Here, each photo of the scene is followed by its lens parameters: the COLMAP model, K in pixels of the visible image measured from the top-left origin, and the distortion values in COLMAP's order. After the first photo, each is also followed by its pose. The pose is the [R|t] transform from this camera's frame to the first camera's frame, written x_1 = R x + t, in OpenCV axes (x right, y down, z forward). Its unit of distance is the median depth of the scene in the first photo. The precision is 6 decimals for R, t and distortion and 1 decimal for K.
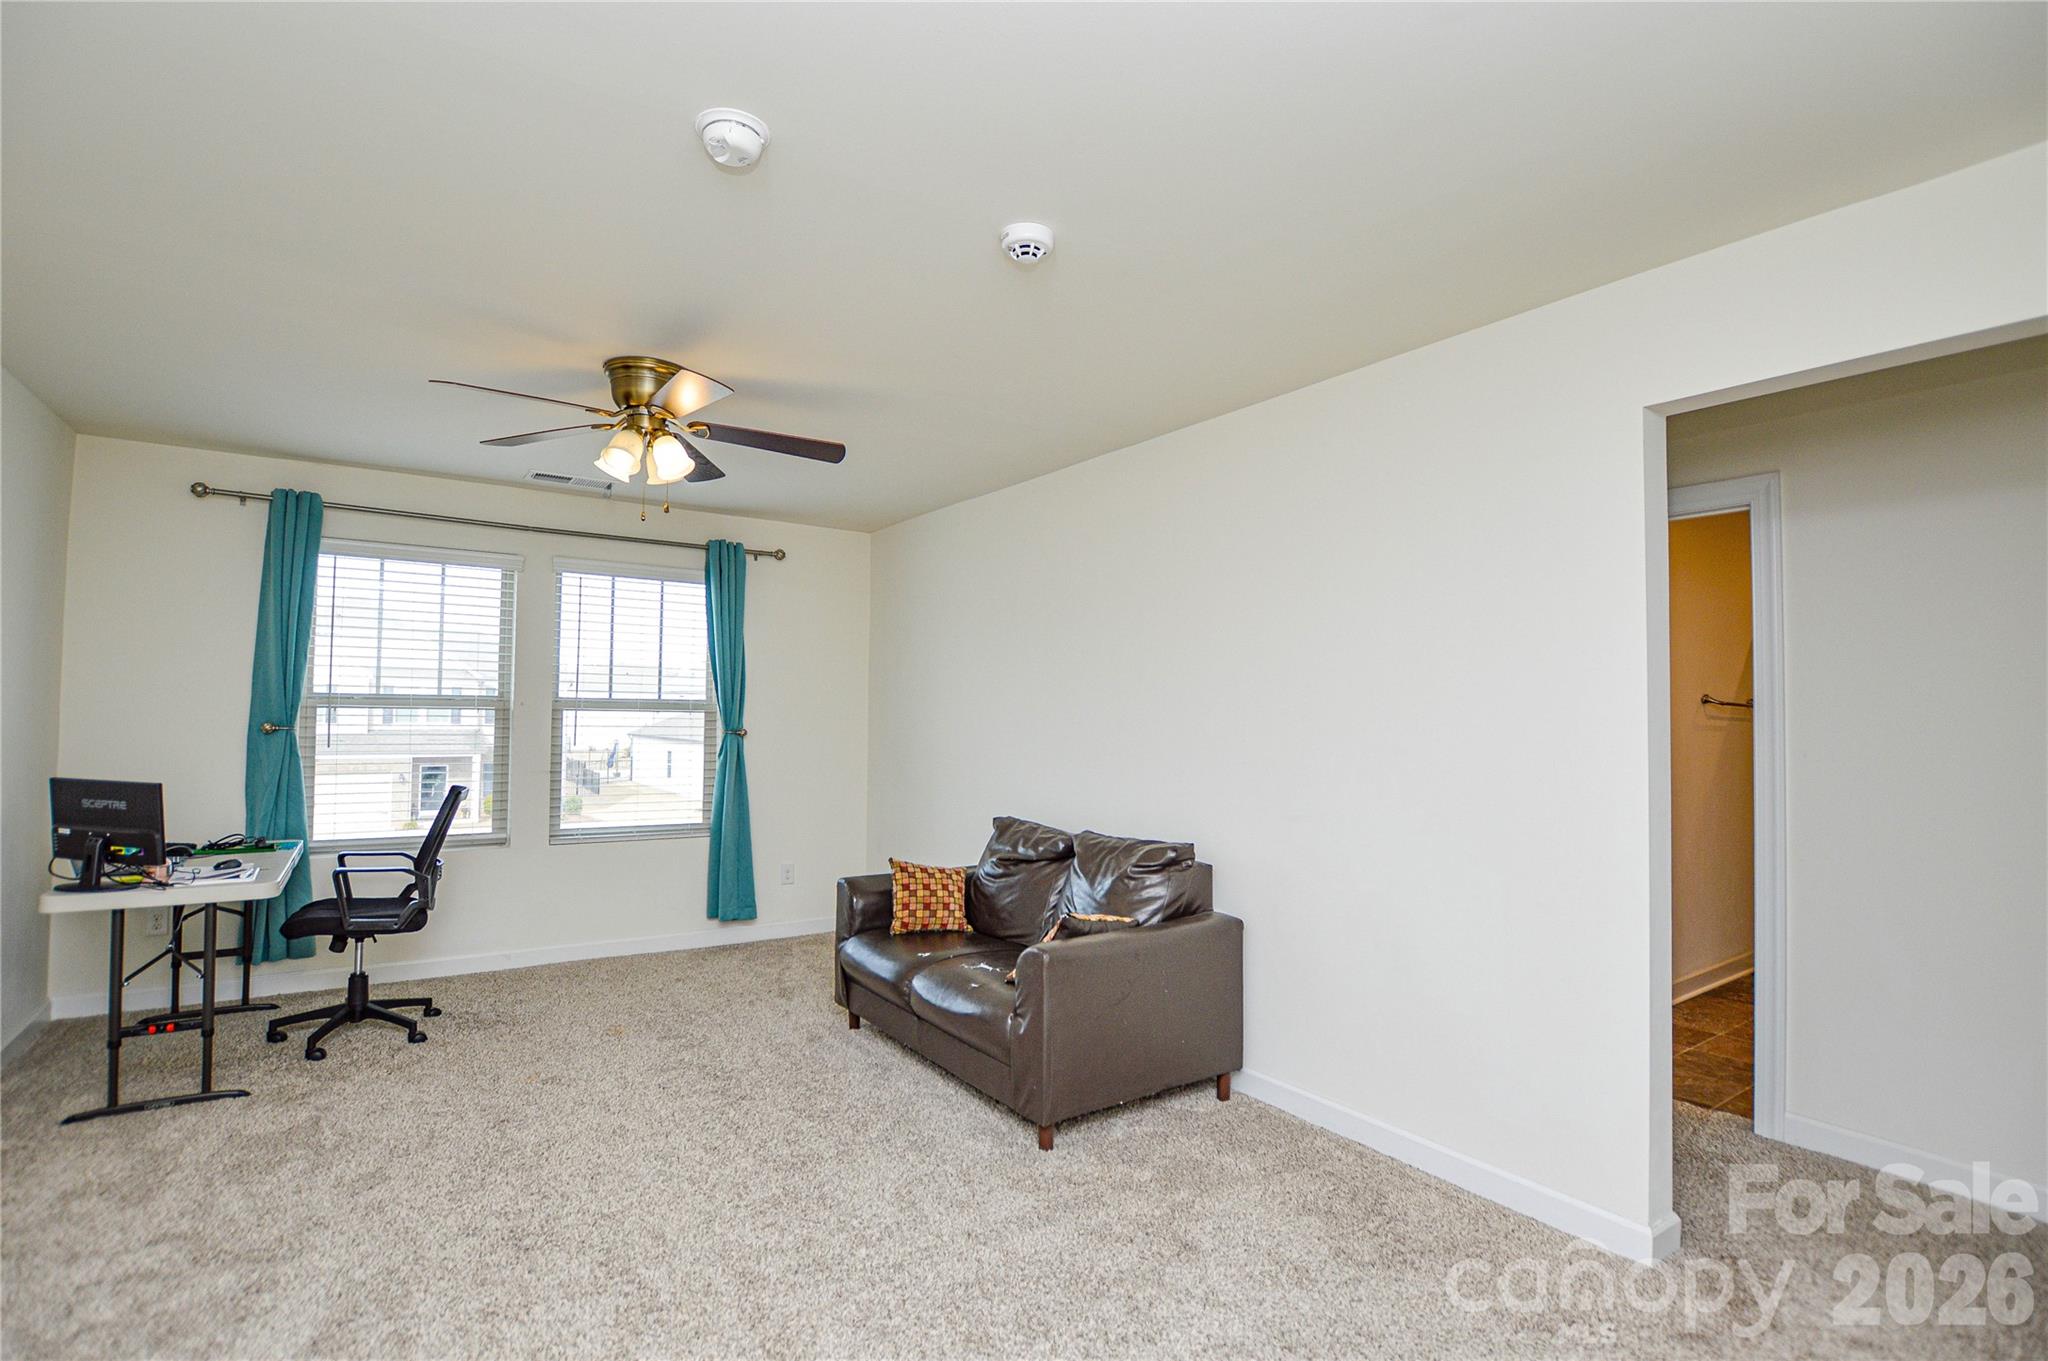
lens RADIAL K [[929.9, 0, 1023.0], [0, 929.9, 690.3], [0, 0, 1]] dist [-0.035681, 0.004667]
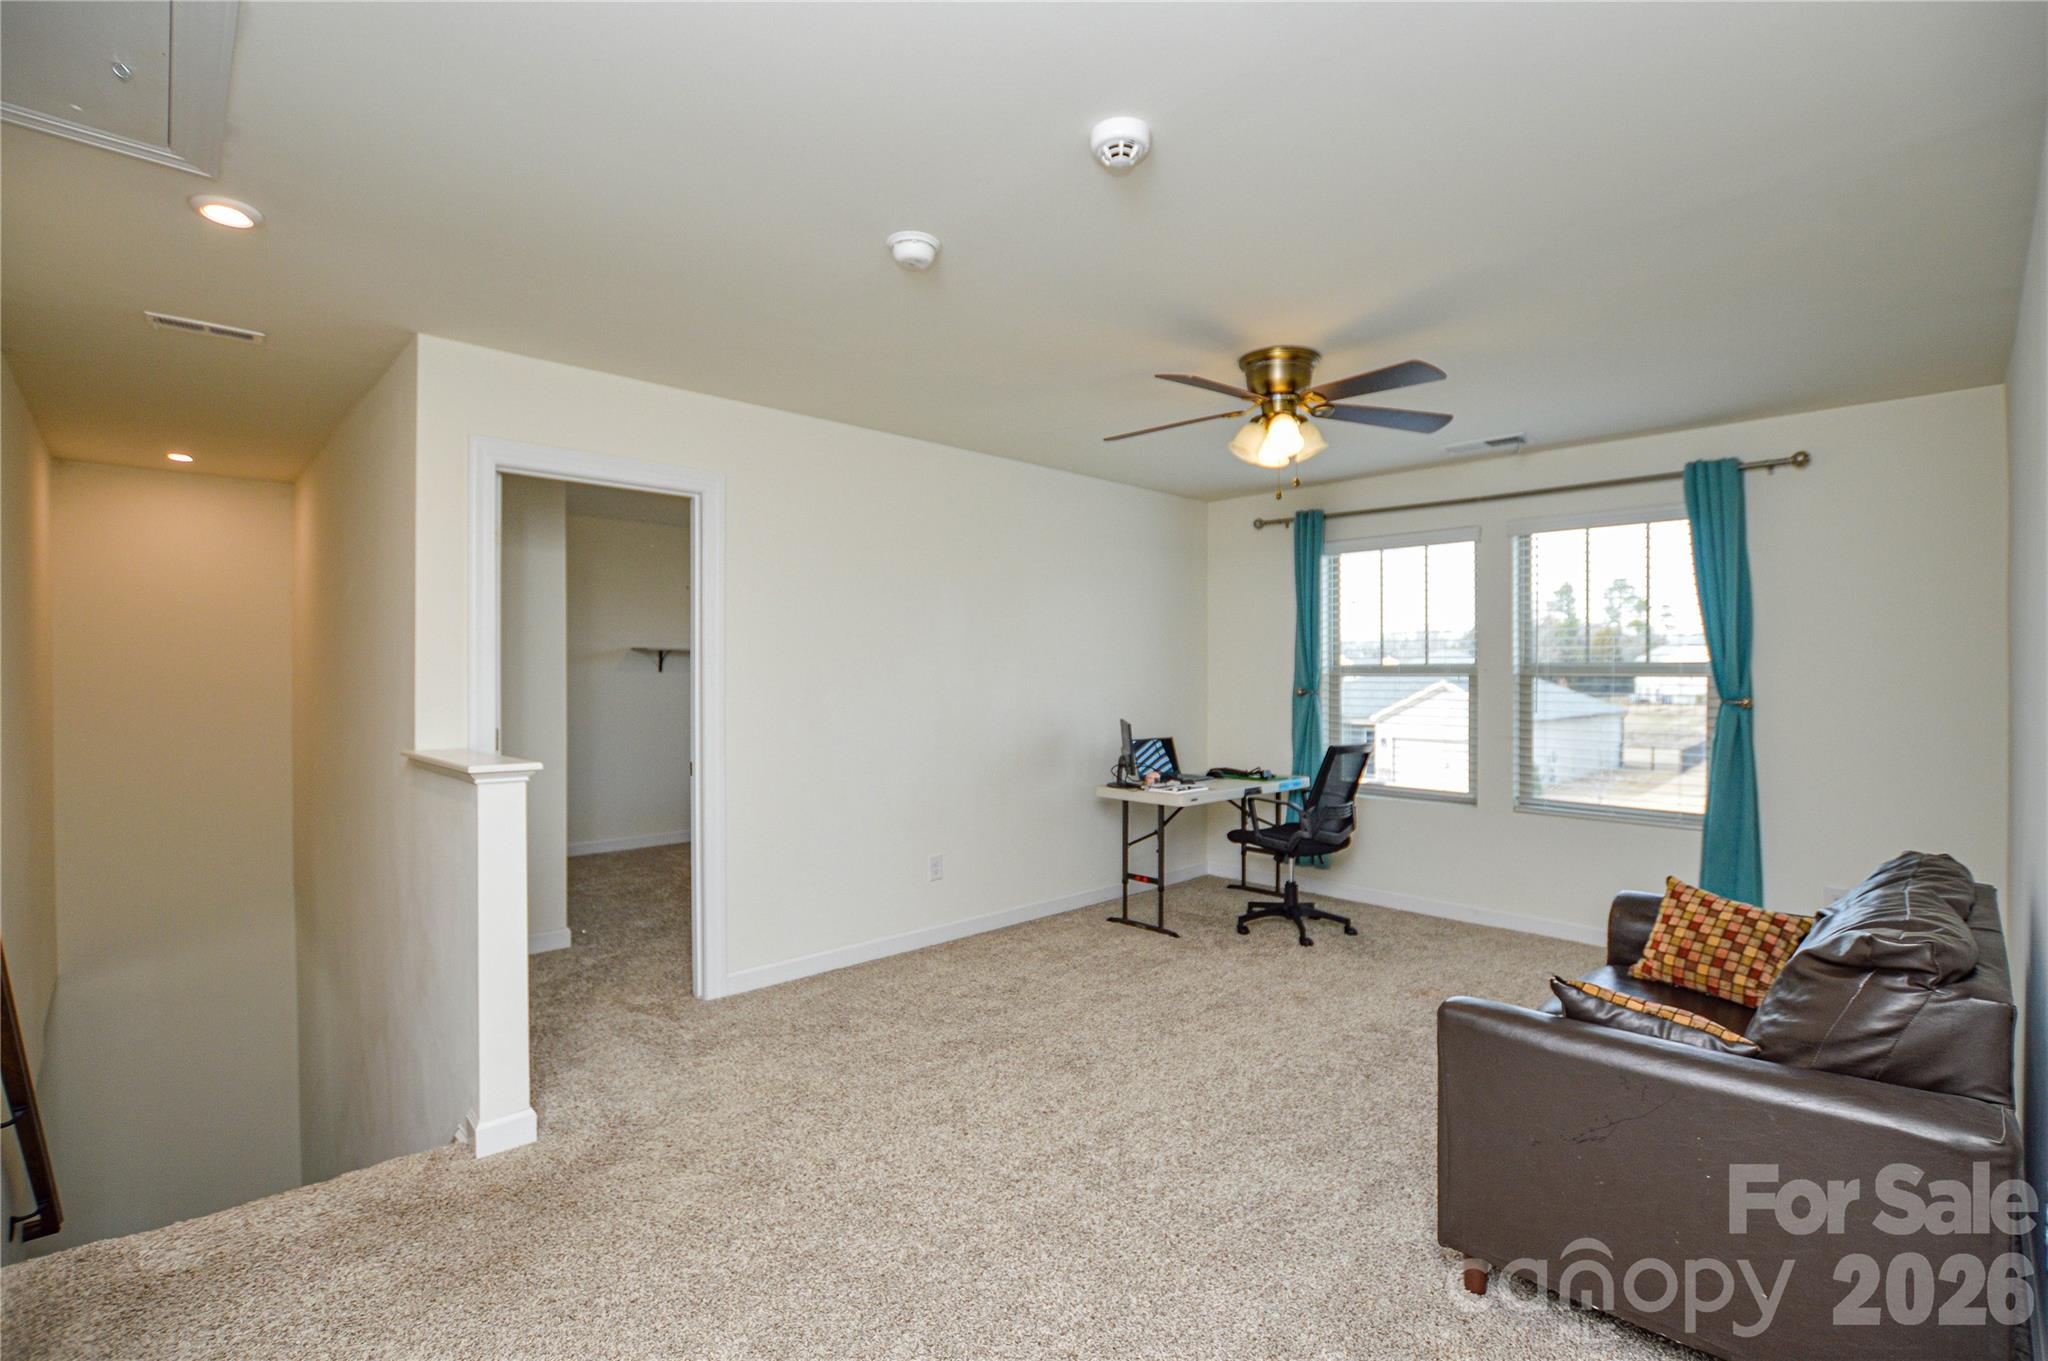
lens RADIAL K [[929.9, 0, 1027.9], [0, 929.9, 672.9], [0, 0, 1]] dist [-0.035681, 0.004667]
pose [[0.179886, -0.010969, -0.983626, 0.458848], [0.030651, 0.999515, -0.005541, 0.009756], [0.983210, -0.029152, 0.180135, 0.374384]]
